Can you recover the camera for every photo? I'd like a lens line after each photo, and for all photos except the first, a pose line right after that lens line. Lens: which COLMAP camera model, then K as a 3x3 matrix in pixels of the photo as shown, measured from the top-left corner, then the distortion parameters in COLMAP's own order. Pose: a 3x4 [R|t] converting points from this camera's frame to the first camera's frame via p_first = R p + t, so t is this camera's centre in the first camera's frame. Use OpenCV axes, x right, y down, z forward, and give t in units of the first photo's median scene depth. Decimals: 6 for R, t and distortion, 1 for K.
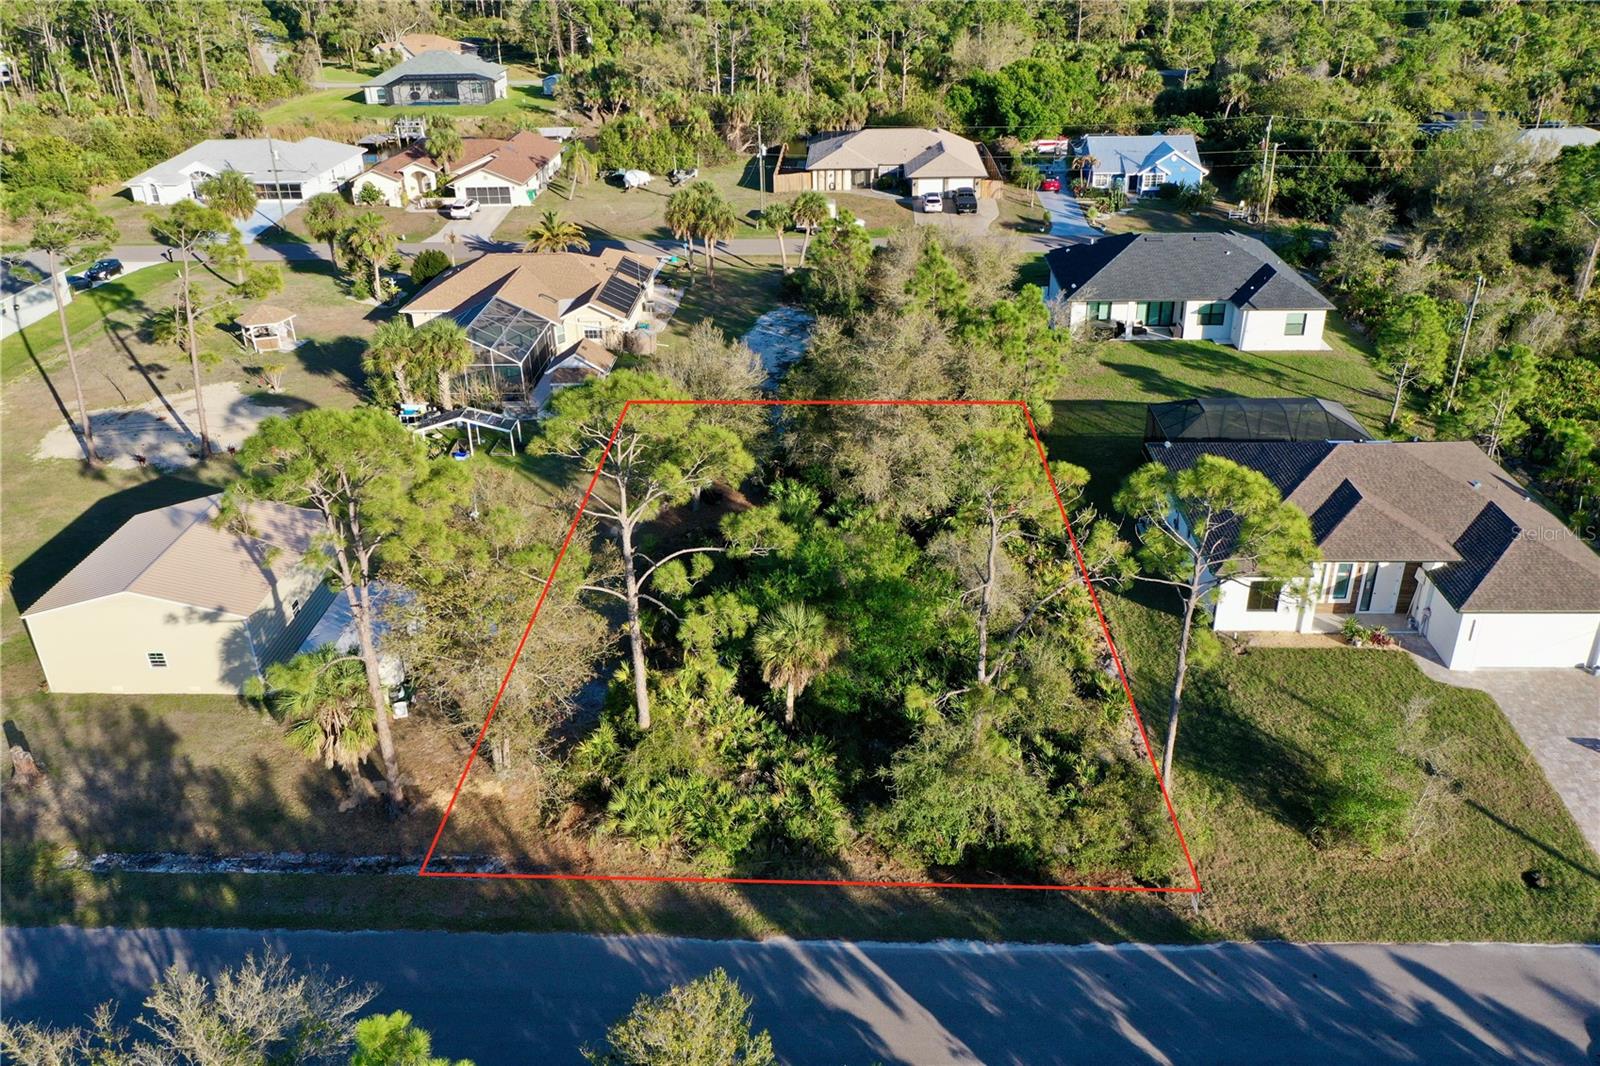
lens RADIAL K [[1256.9, 0, 800.0], [0, 1256.9, 533.0], [0, 0, 1]] dist [-0.004509, -0.003275]
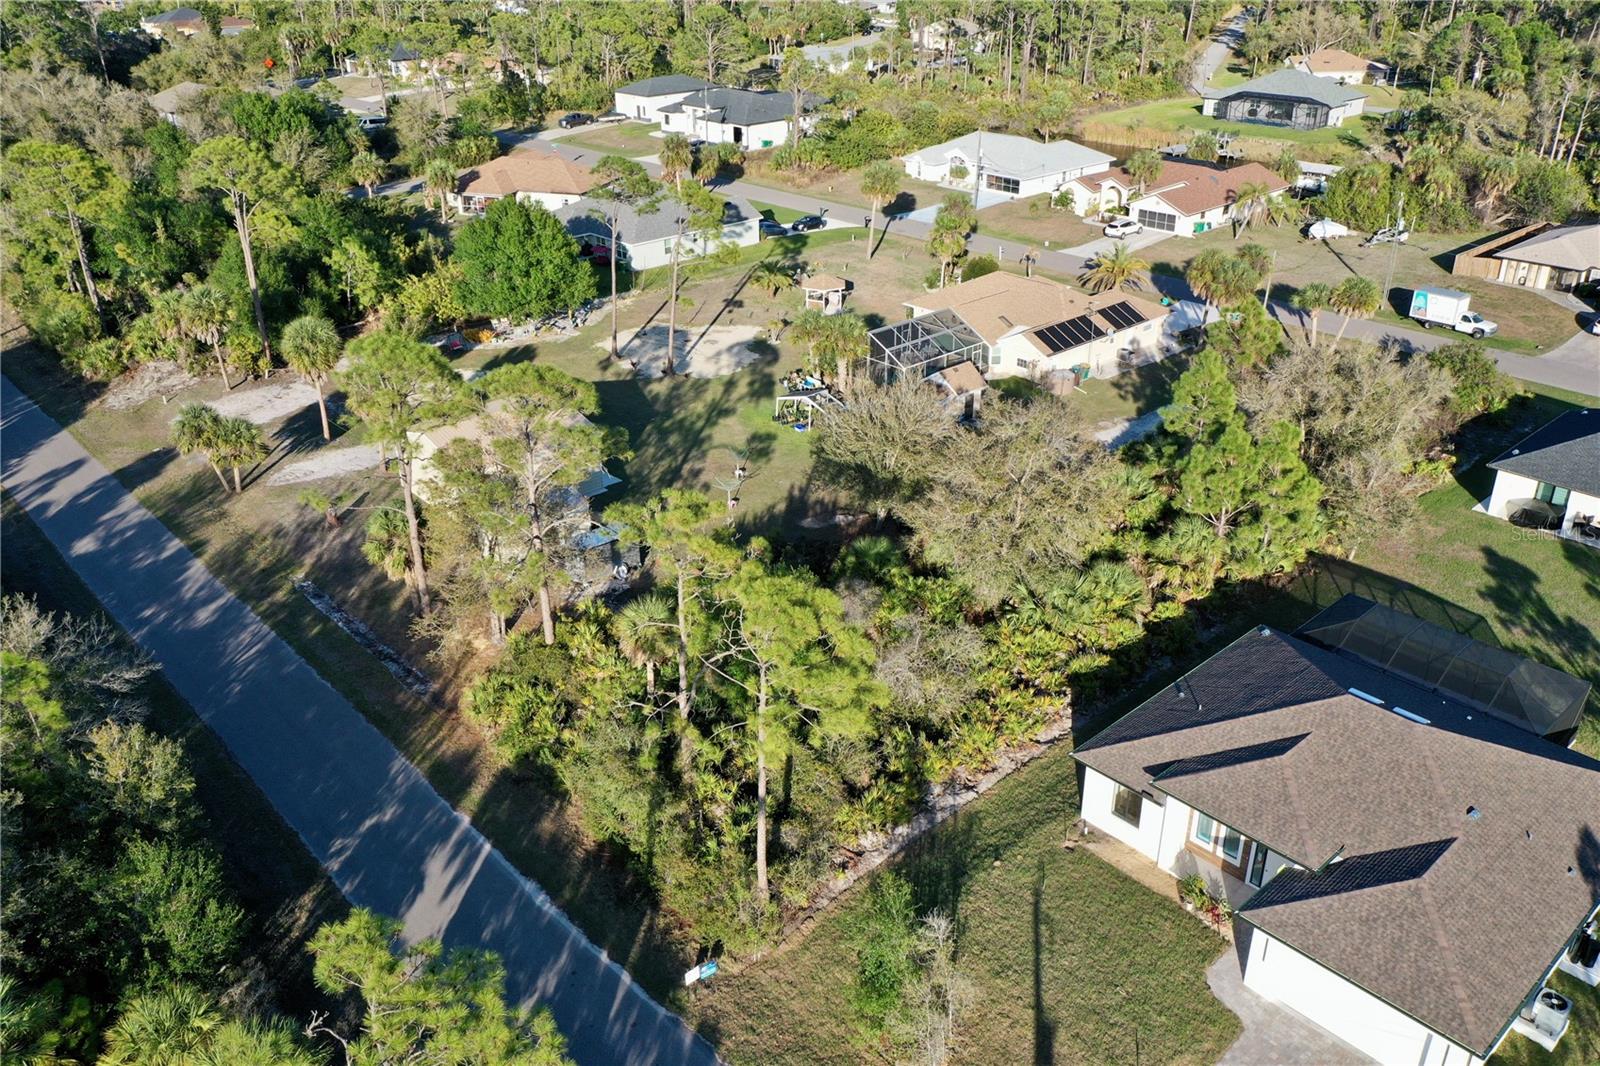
lens RADIAL K [[1256.9, 0, 800.0], [0, 1256.9, 533.0], [0, 0, 1]] dist [-0.004509, -0.003275]
pose [[0.701725, 0.331388, -0.630686, 0.379306], [-0.326655, 0.936360, 0.128554, -0.090605], [0.633150, 0.115807, 0.765317, 0.083499]]
